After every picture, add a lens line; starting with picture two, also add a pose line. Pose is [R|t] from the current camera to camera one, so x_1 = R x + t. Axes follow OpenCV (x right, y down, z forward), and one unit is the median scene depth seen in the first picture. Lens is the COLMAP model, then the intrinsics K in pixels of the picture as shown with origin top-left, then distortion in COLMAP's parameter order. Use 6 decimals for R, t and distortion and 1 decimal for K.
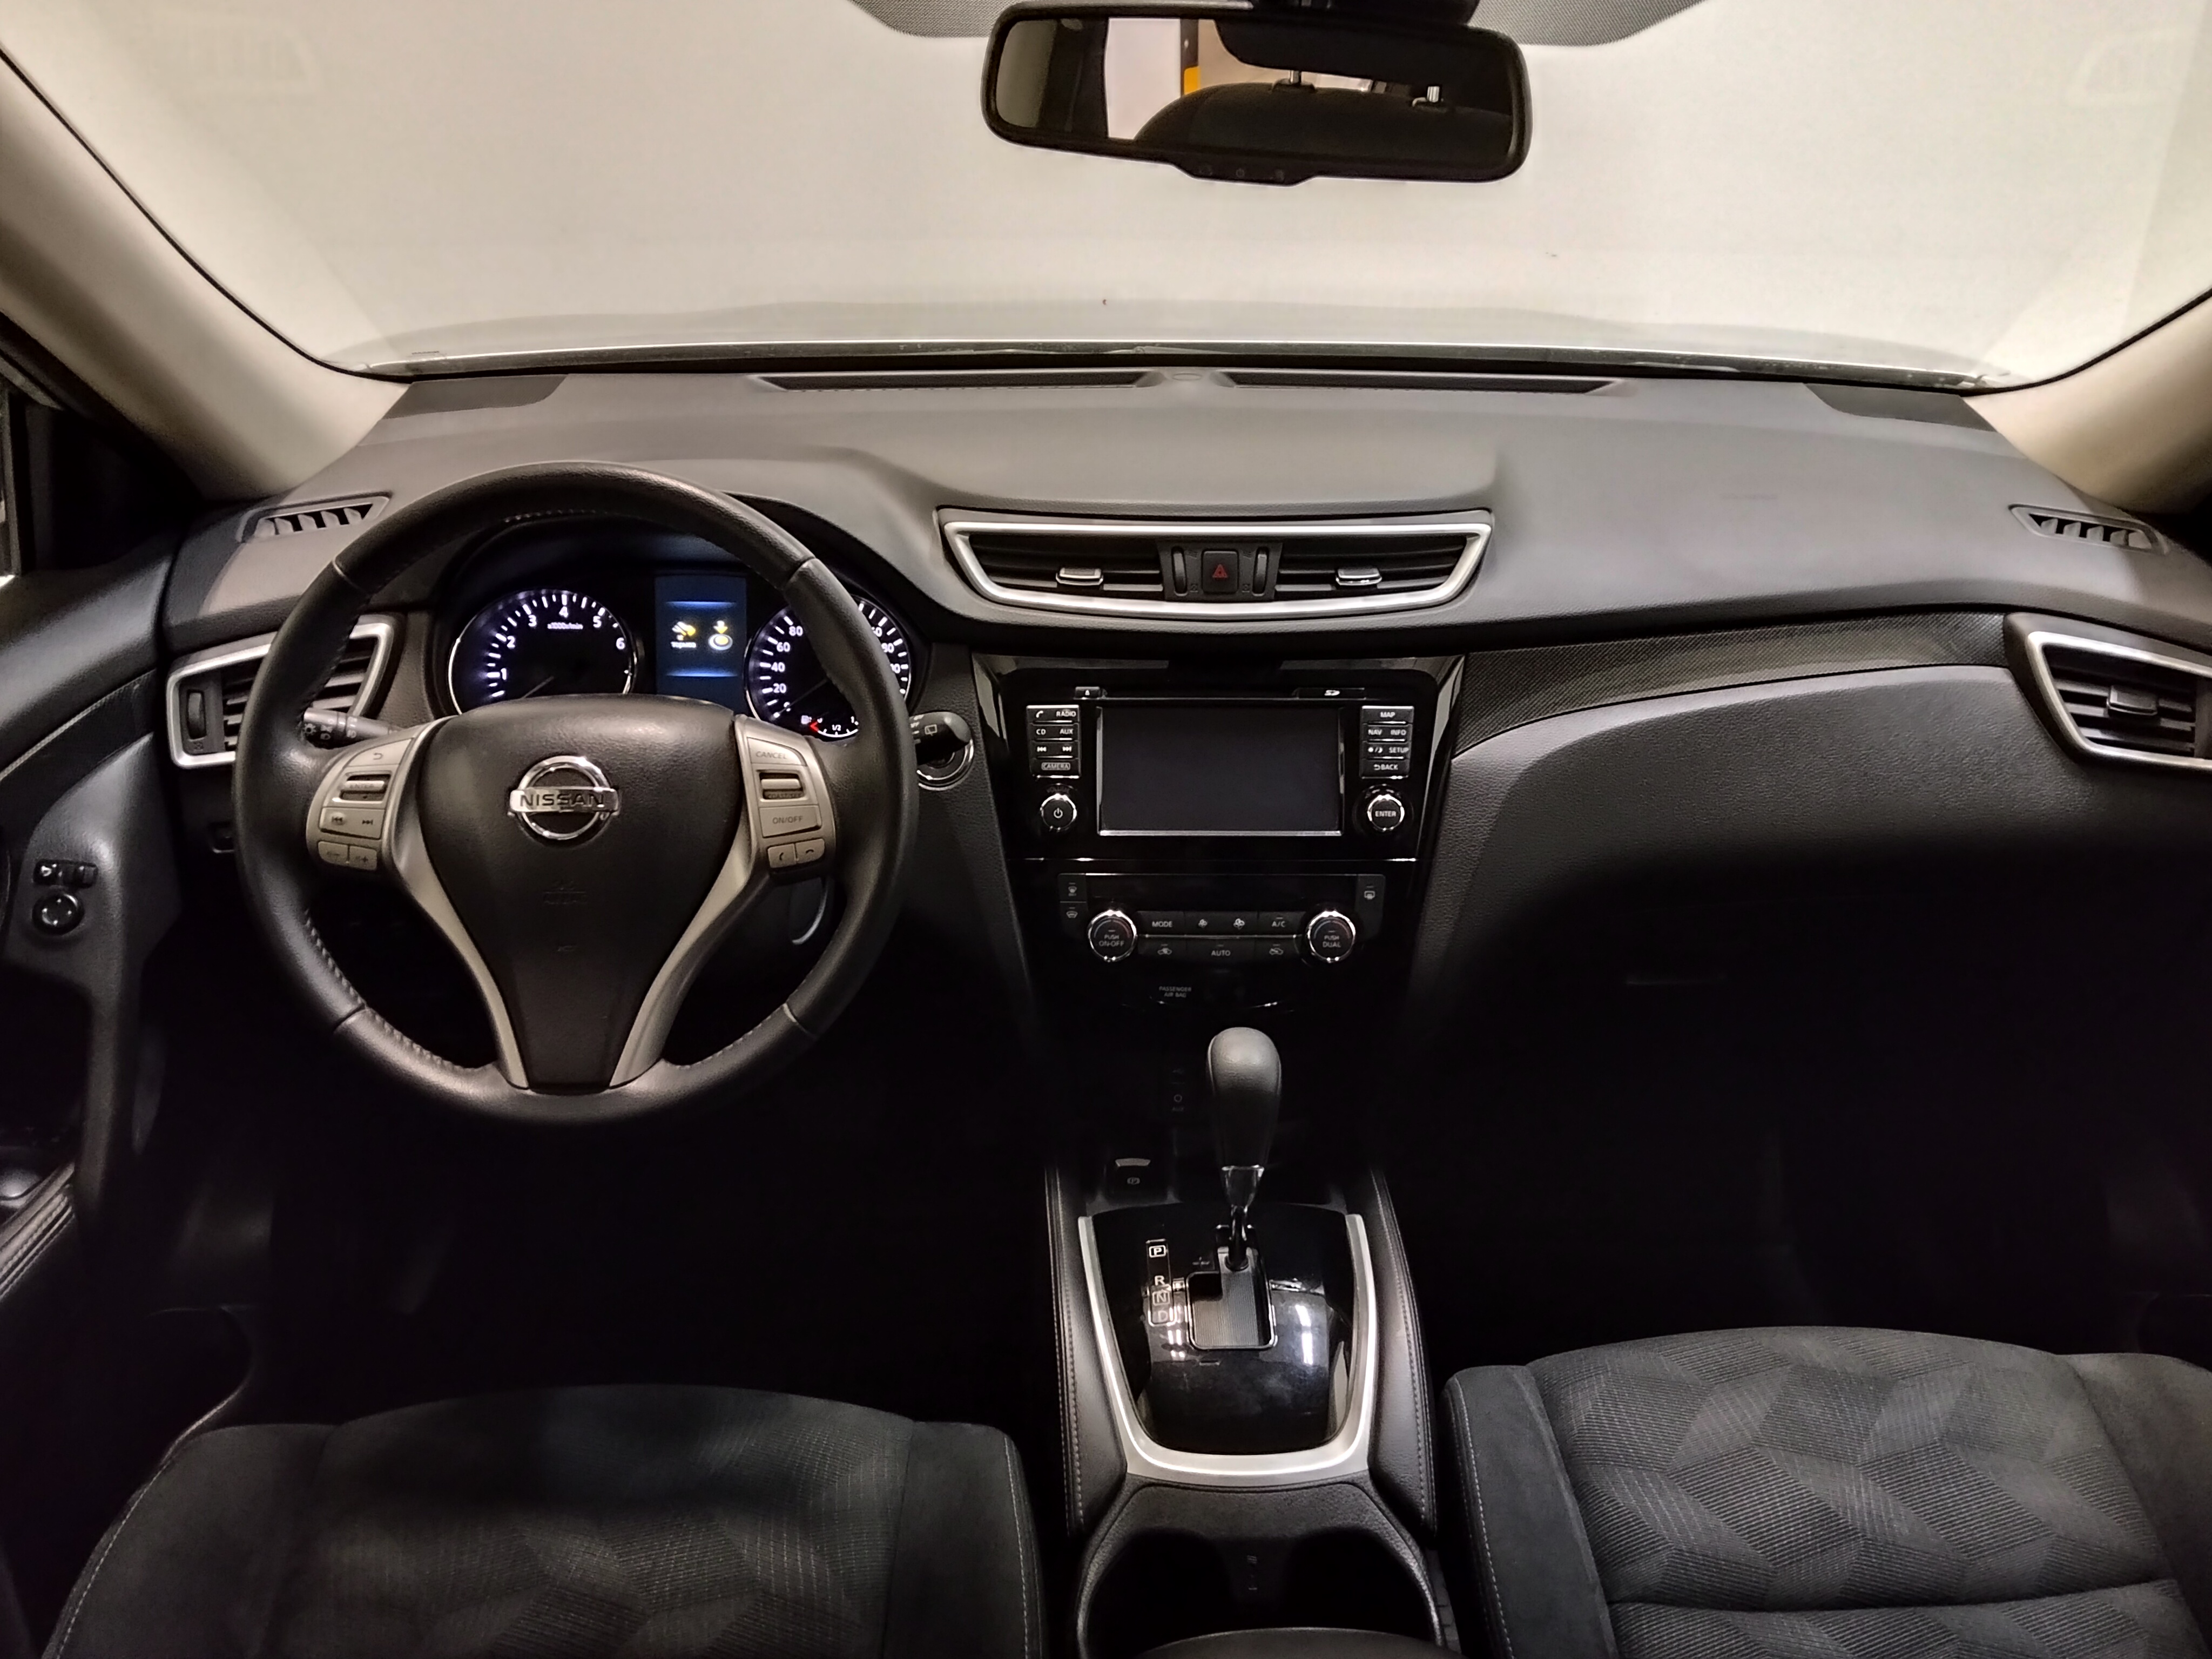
lens RADIAL K [[1671.2, 0, 1113.4], [0, 1671.2, 865.5], [0, 0, 1]] dist [0.072172, -0.166075]
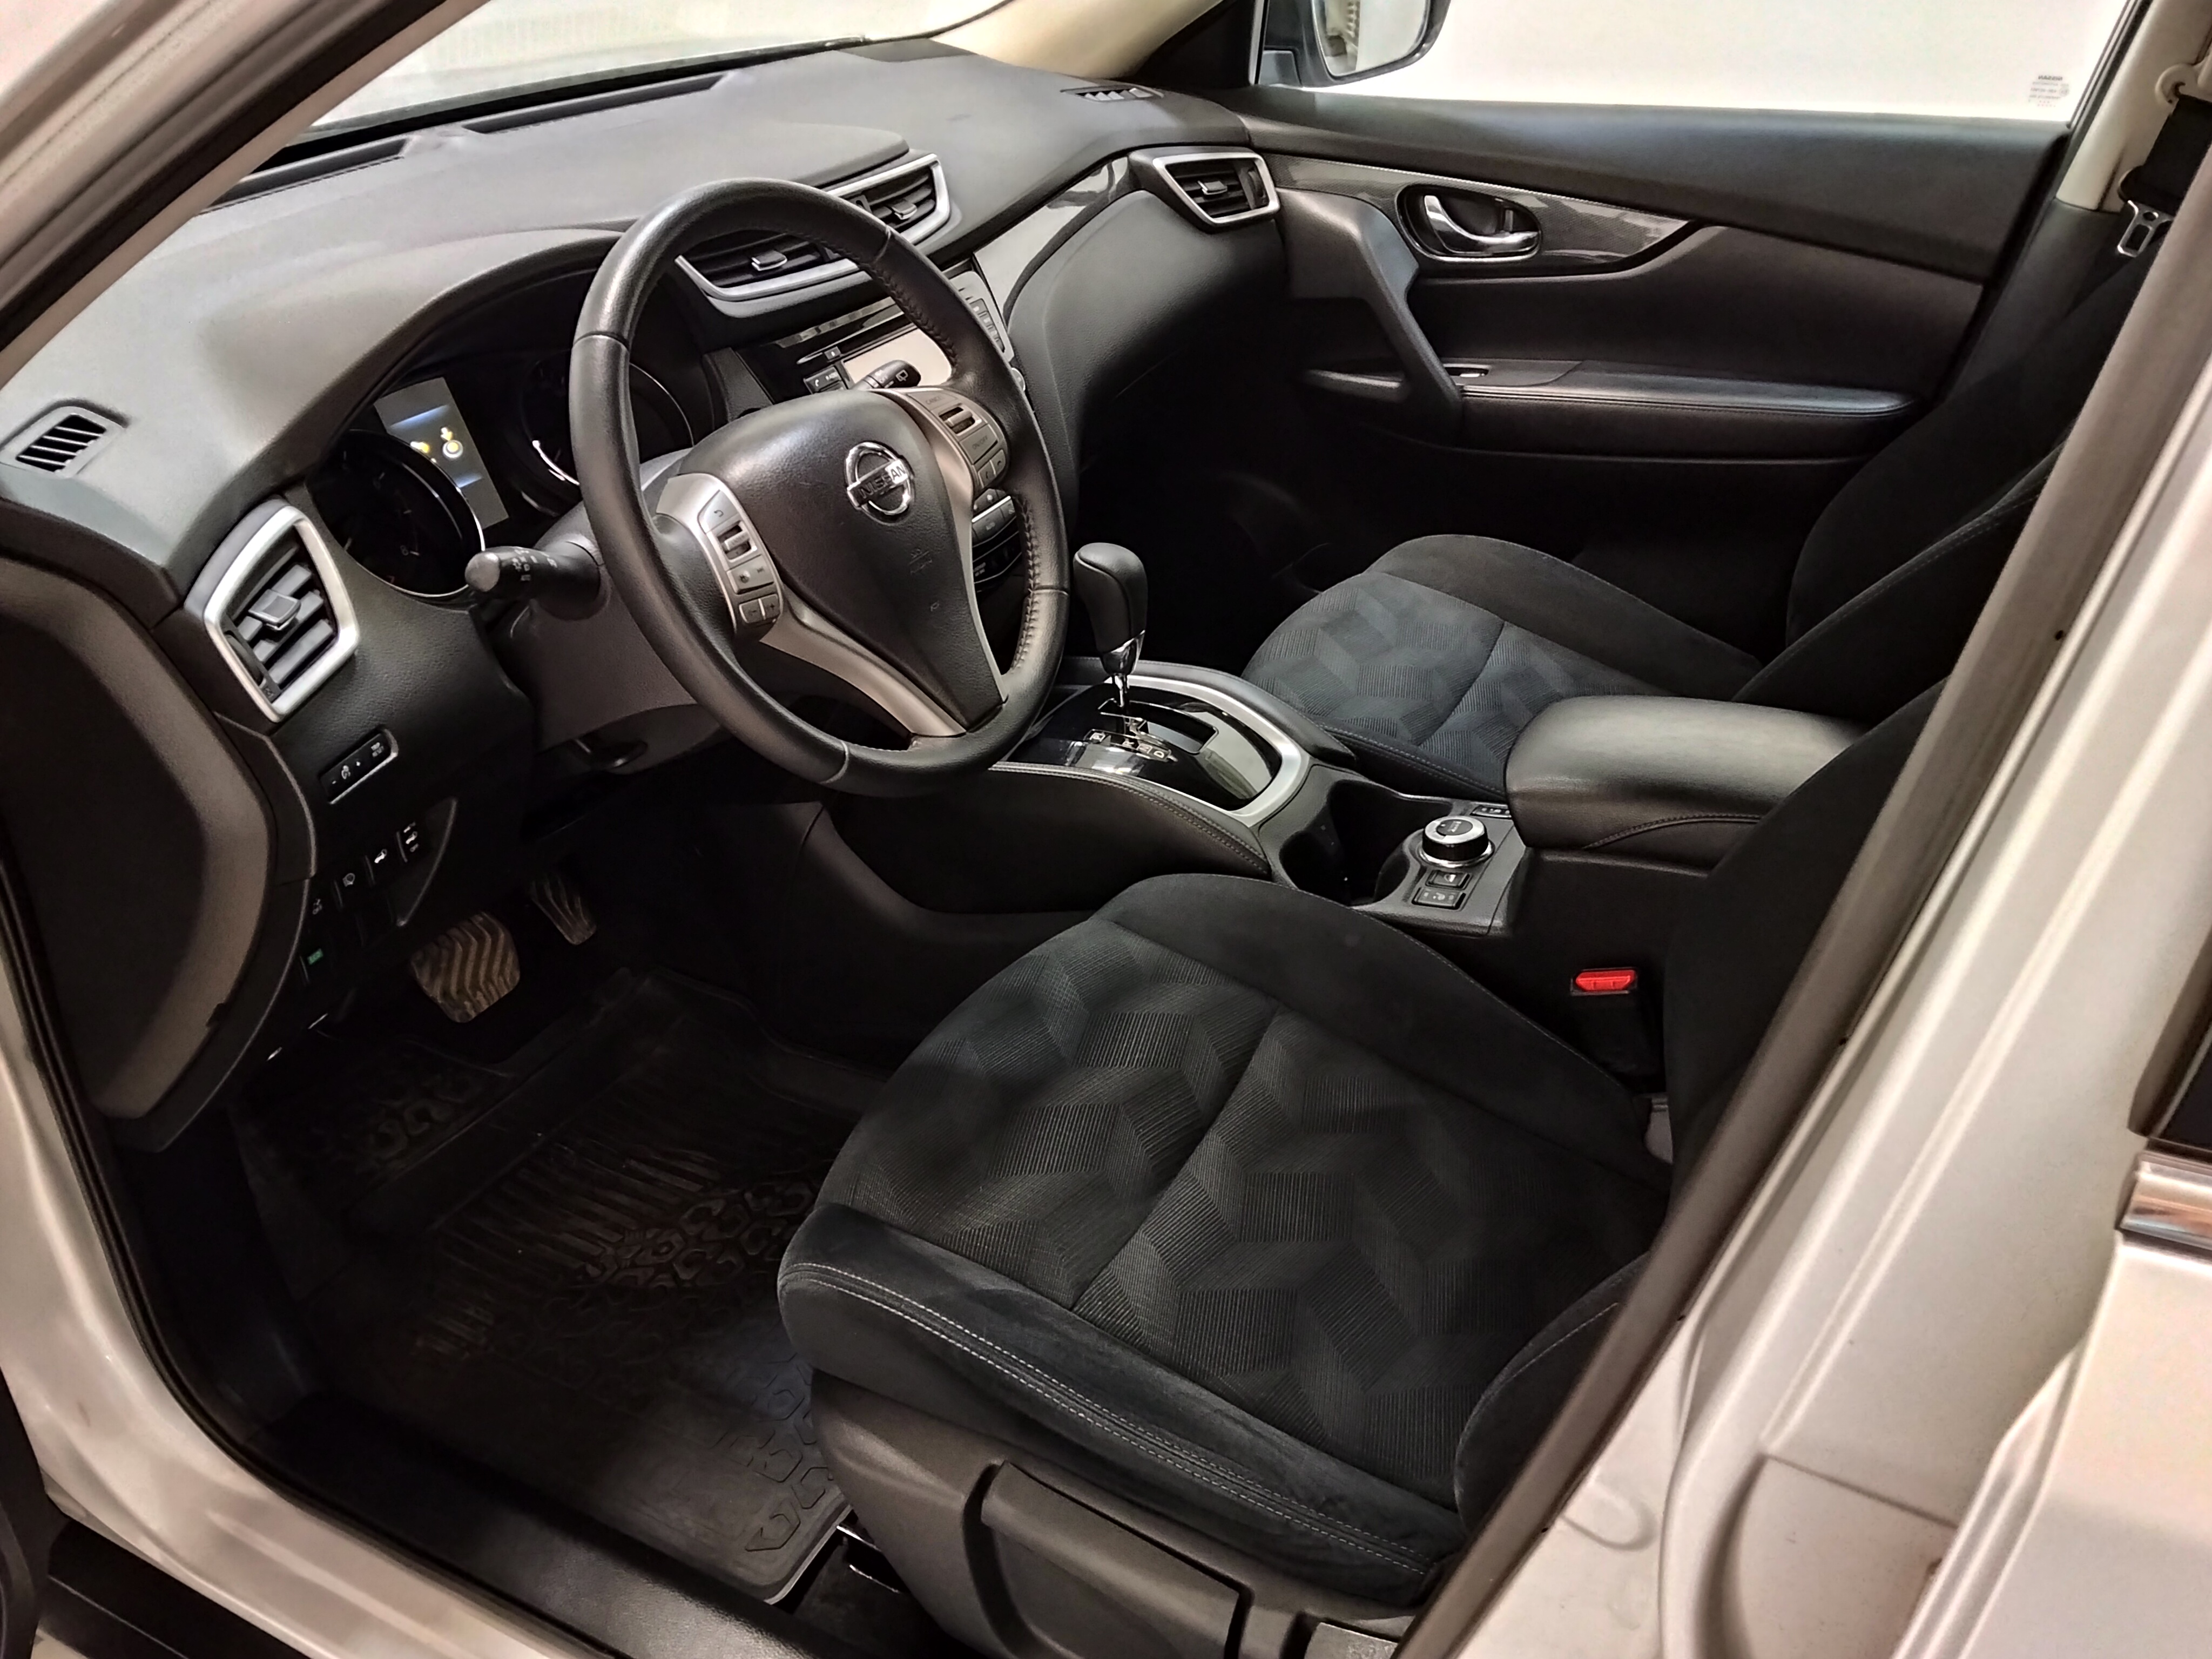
lens RADIAL K [[1671.2, 0, 1113.4], [0, 1671.2, 865.5], [0, 0, 1]] dist [0.072172, -0.166075]
pose [[0.489238, -0.491931, 0.720173, -0.937185], [0.418723, 0.856838, 0.300831, -0.070302], [-0.765060, 0.154375, 0.625181, 0.189587]]
